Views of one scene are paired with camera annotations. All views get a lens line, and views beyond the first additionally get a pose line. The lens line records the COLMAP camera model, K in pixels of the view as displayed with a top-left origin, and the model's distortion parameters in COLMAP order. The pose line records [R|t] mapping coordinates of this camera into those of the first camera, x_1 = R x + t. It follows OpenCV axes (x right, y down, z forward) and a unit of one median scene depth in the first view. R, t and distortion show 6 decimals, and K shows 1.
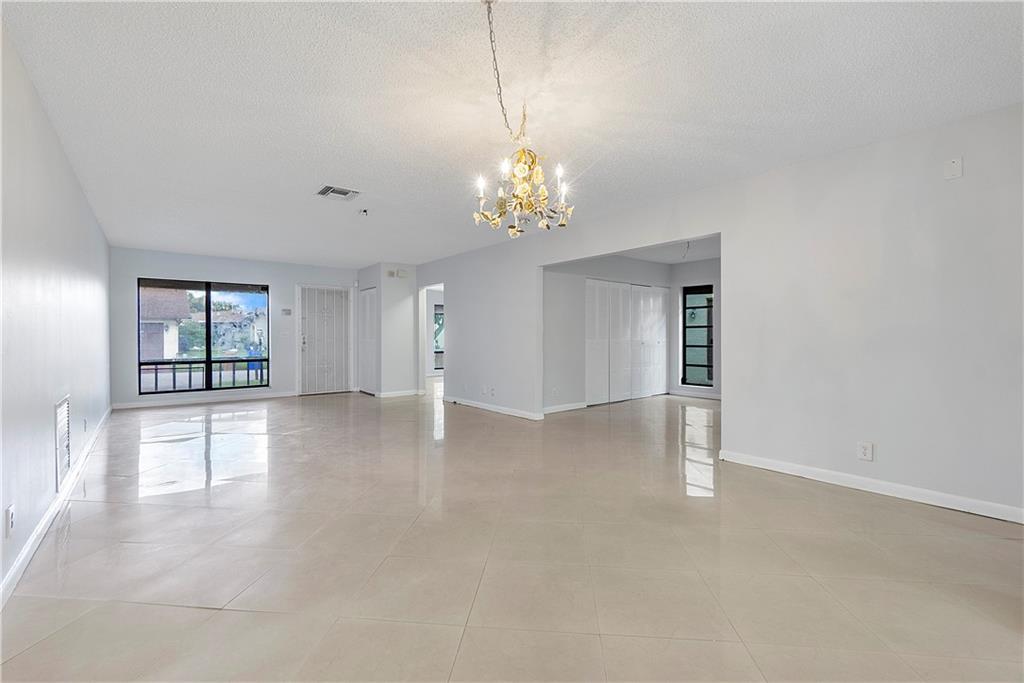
lens RADIAL K [[442.4, 0, 510.3], [0, 442.4, 338.6], [0, 0, 1]] dist [-0.004724, 0.000169]
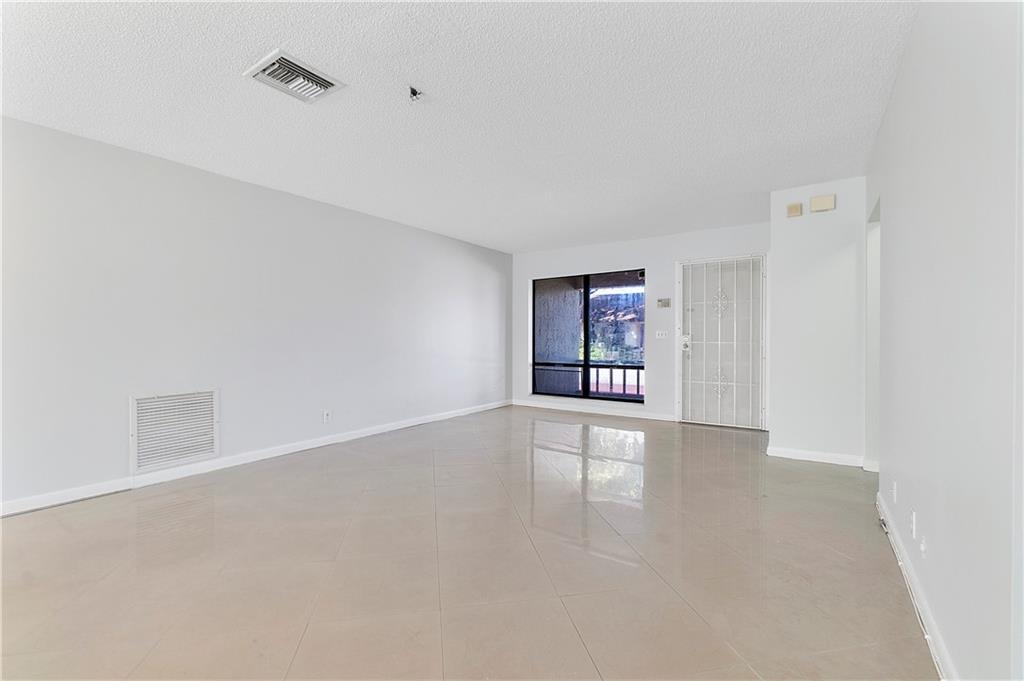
lens RADIAL K [[442.4, 0, 510.3], [0, 442.4, 337.6], [0, 0, 1]] dist [-0.004724, 0.000169]
pose [[0.284526, 0.000369, -0.958668, 0.111903], [-0.004739, 0.999988, -0.001021, -0.001872], [0.958657, 0.004833, 0.284524, 0.551989]]
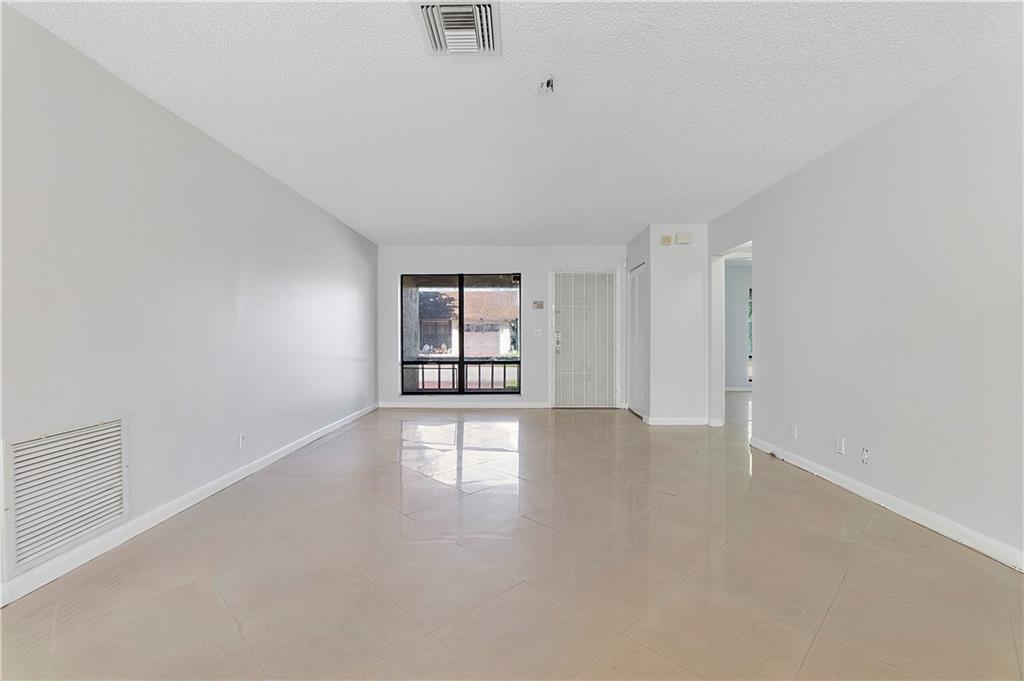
lens RADIAL K [[442.4, 0, 510.3], [0, 442.4, 337.6], [0, 0, 1]] dist [-0.004724, 0.000169]
pose [[0.768997, 0.003071, -0.639245, -0.023575], [-0.002850, 0.999995, 0.001376, -0.000397], [0.639246, 0.000764, 0.769002, 0.335707]]
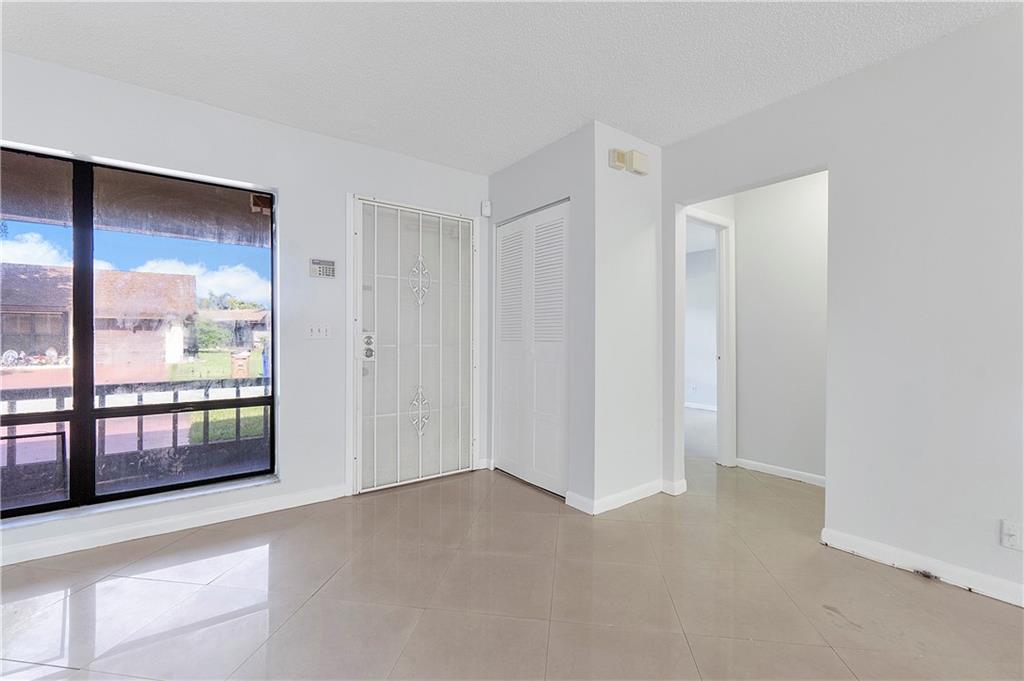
lens RADIAL K [[442.4, 0, 510.3], [0, 442.4, 337.6], [0, 0, 1]] dist [-0.004724, 0.000169]
pose [[0.999118, 0.005360, -0.041639, -0.335795], [-0.005586, 0.999970, -0.005326, -0.001822], [0.041609, 0.005554, 0.999119, 0.639110]]
